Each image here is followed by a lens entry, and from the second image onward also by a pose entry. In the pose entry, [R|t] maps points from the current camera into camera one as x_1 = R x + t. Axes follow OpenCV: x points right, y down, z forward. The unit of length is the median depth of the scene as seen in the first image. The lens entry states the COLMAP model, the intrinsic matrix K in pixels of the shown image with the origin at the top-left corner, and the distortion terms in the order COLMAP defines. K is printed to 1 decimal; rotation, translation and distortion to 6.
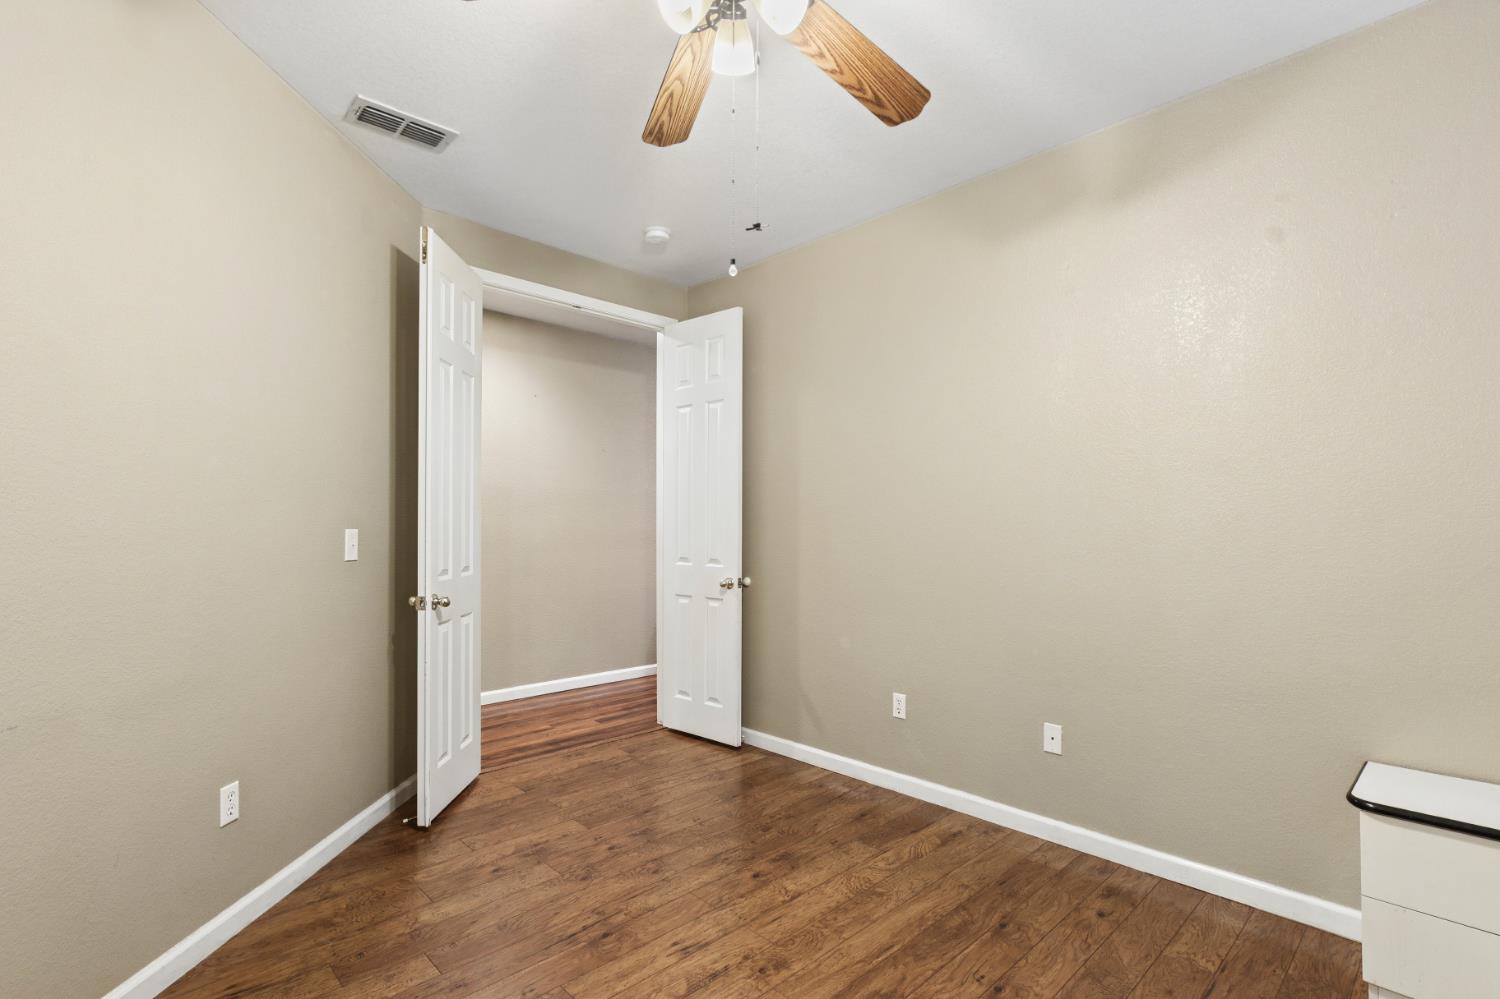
lens RADIAL K [[706.8, 0, 750.0], [0, 706.8, 528.8], [0, 0, 1]] dist [-0.001115, -0.000541]
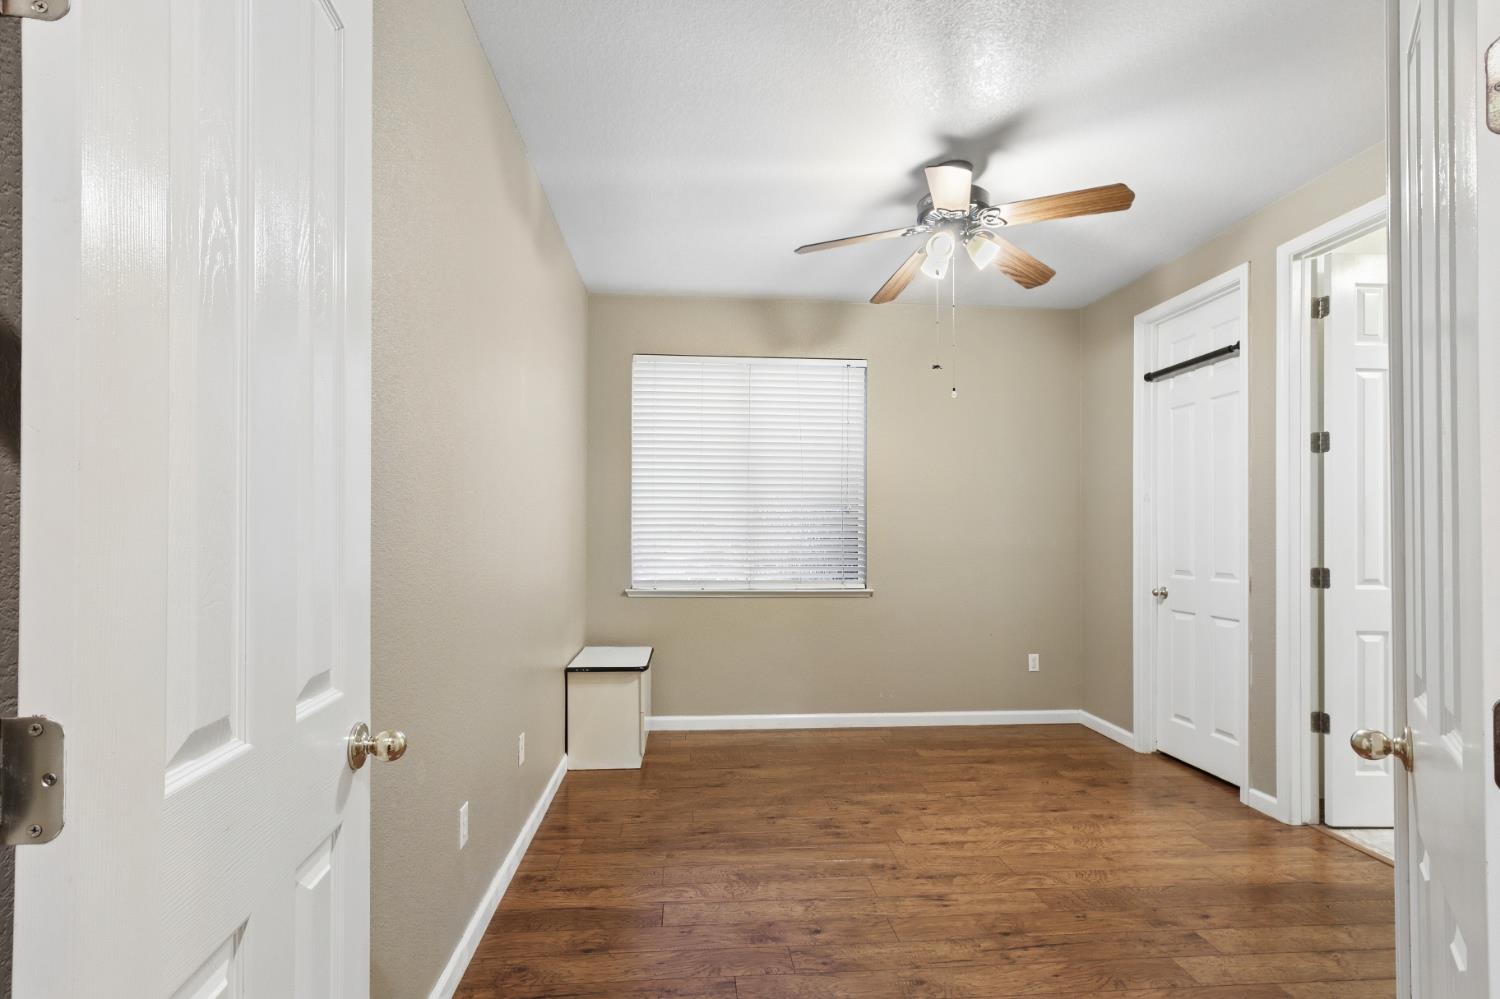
lens RADIAL K [[706.8, 0, 750.0], [0, 706.8, 528.8], [0, 0, 1]] dist [-0.001115, -0.000541]
pose [[-0.776053, -0.003203, 0.630659, -0.534507], [-0.004317, 0.999991, -0.000233, -0.009519], [-0.630653, -0.002903, -0.776060, 1.936226]]
